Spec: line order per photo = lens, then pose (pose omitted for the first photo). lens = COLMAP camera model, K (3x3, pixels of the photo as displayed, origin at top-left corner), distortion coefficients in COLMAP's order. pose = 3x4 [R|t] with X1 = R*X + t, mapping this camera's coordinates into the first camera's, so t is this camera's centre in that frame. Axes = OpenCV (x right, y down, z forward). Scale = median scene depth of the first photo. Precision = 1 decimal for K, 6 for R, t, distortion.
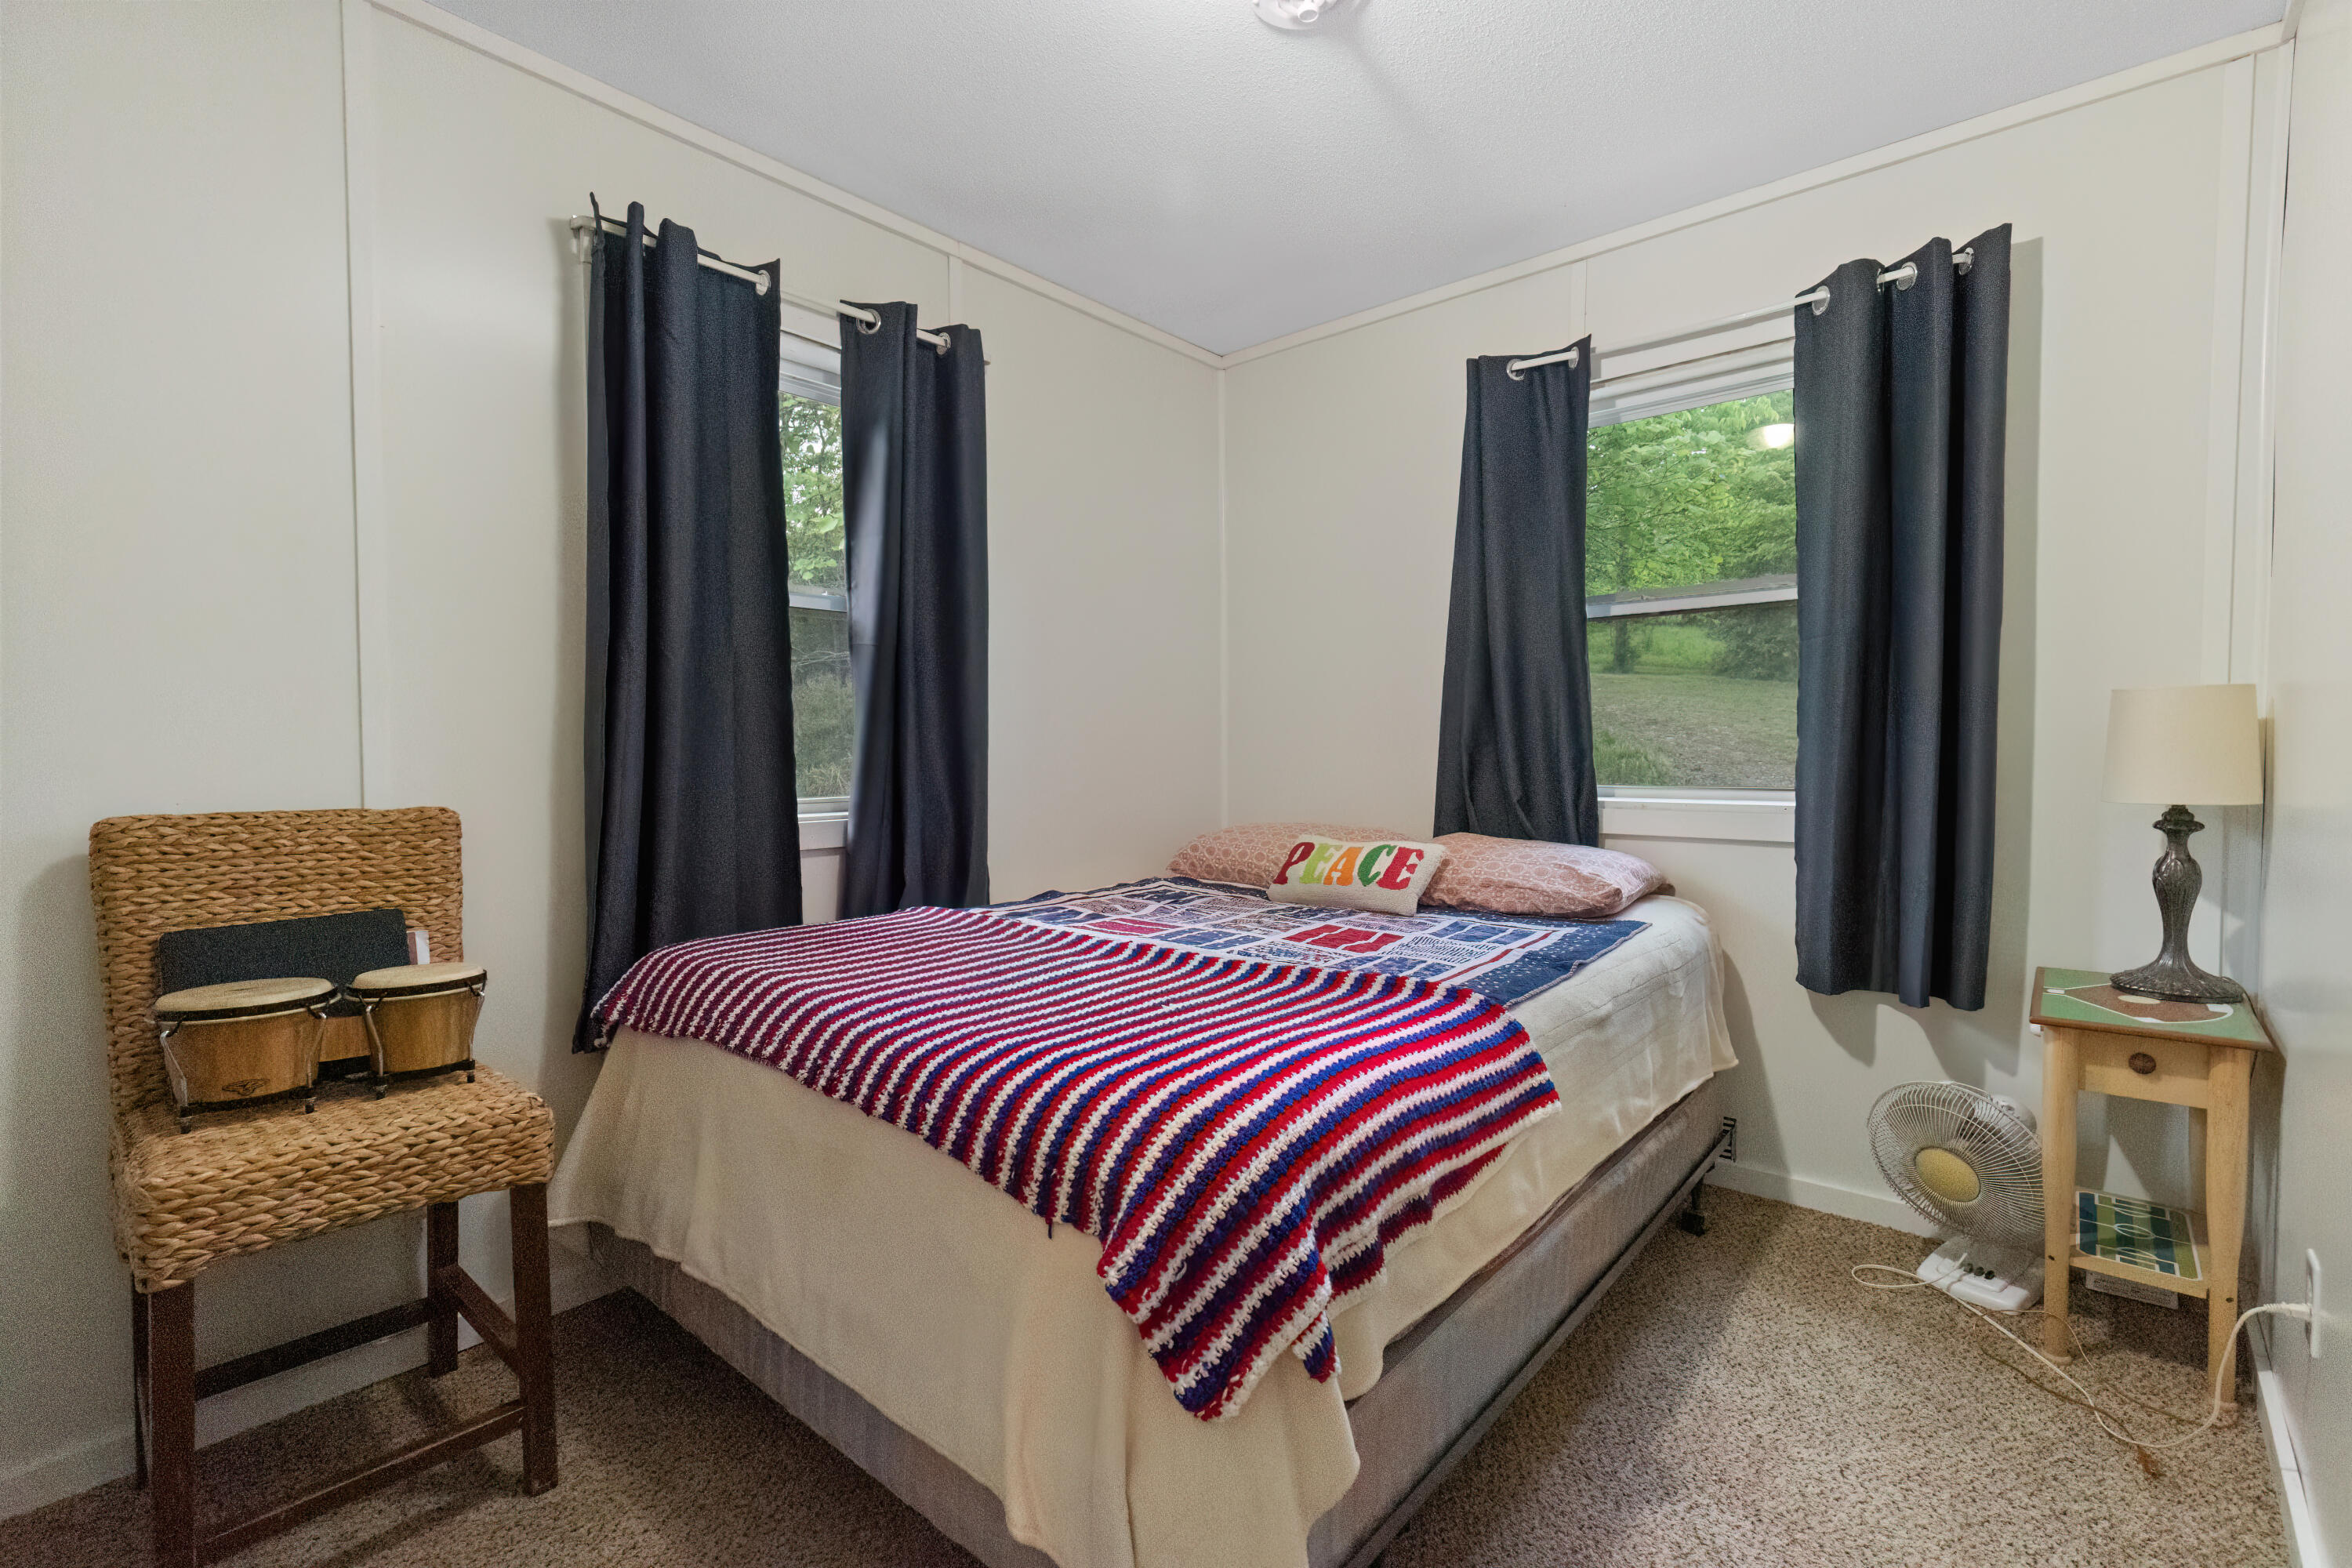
lens RADIAL K [[1077.1, 0, 1182.8], [0, 1077.1, 785.7], [0, 0, 1]] dist [0.009631, 0.000051]
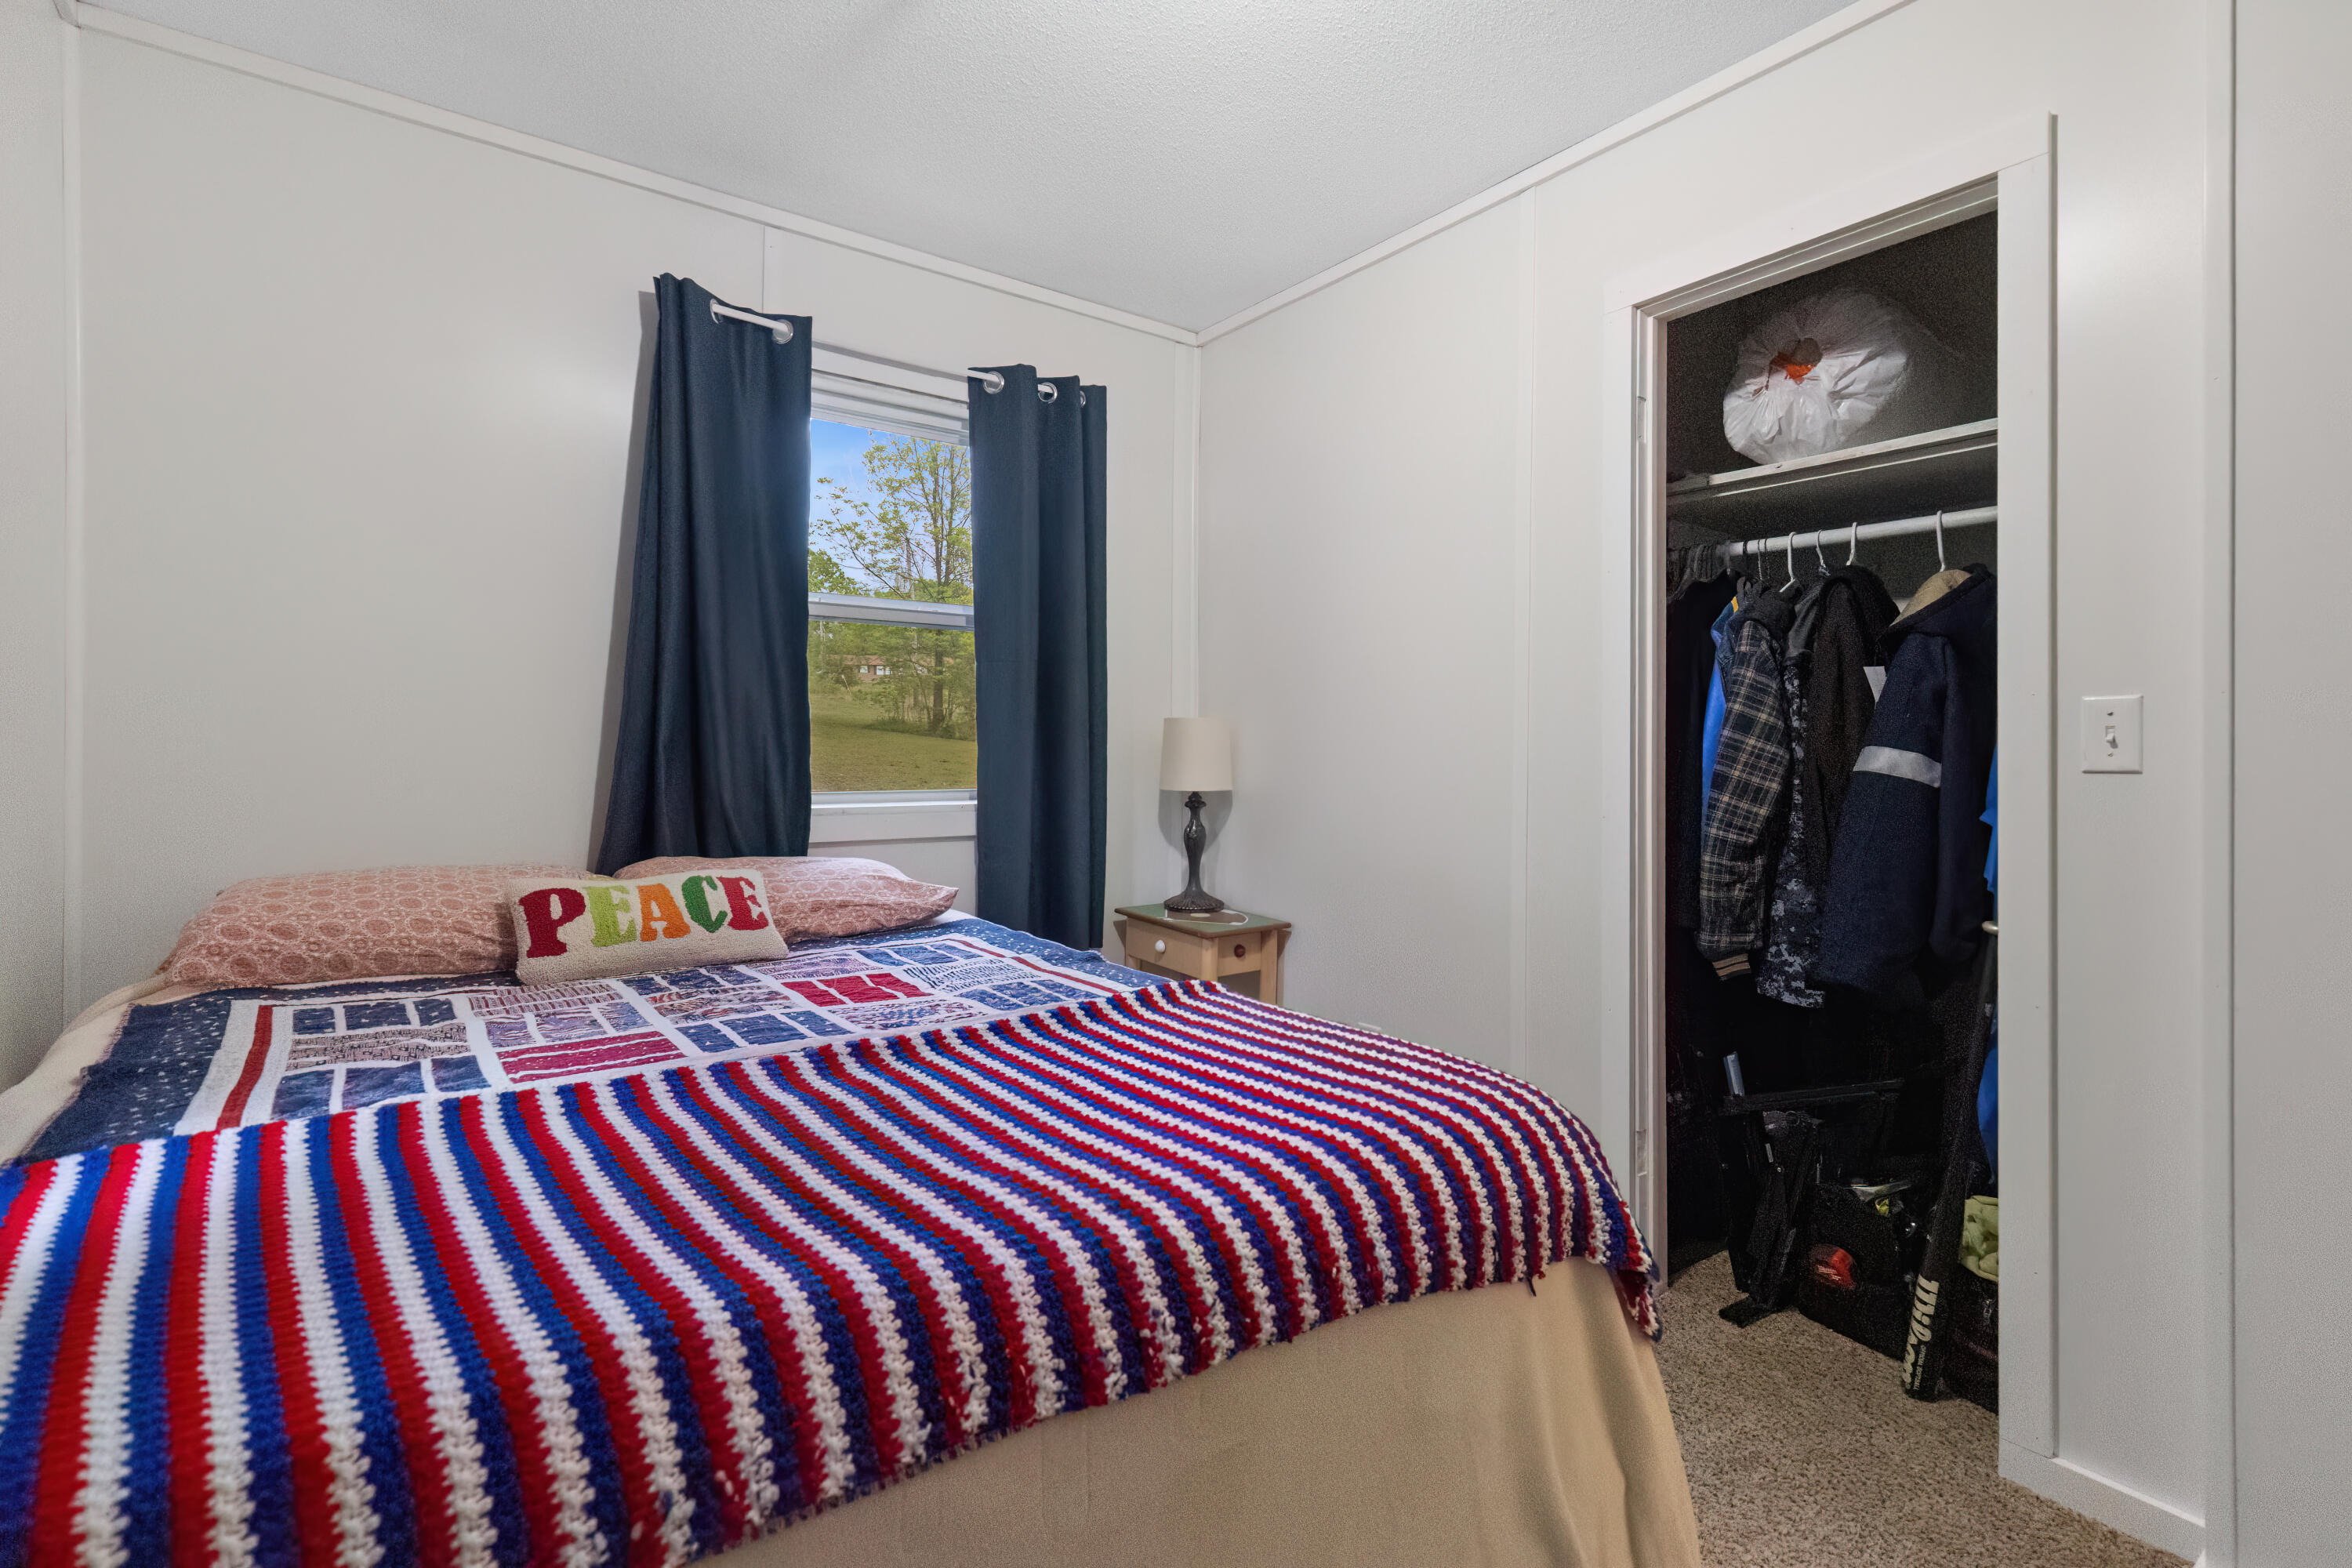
lens RADIAL K [[1077.1, 0, 1182.1], [0, 1077.1, 769.6], [0, 0, 1]] dist [0.009631, 0.000051]
pose [[0.225319, -0.006278, 0.974265, -0.519645], [0.027694, 0.999616, 0.000037, -0.012719], [-0.973891, 0.026973, 0.225407, 0.524055]]
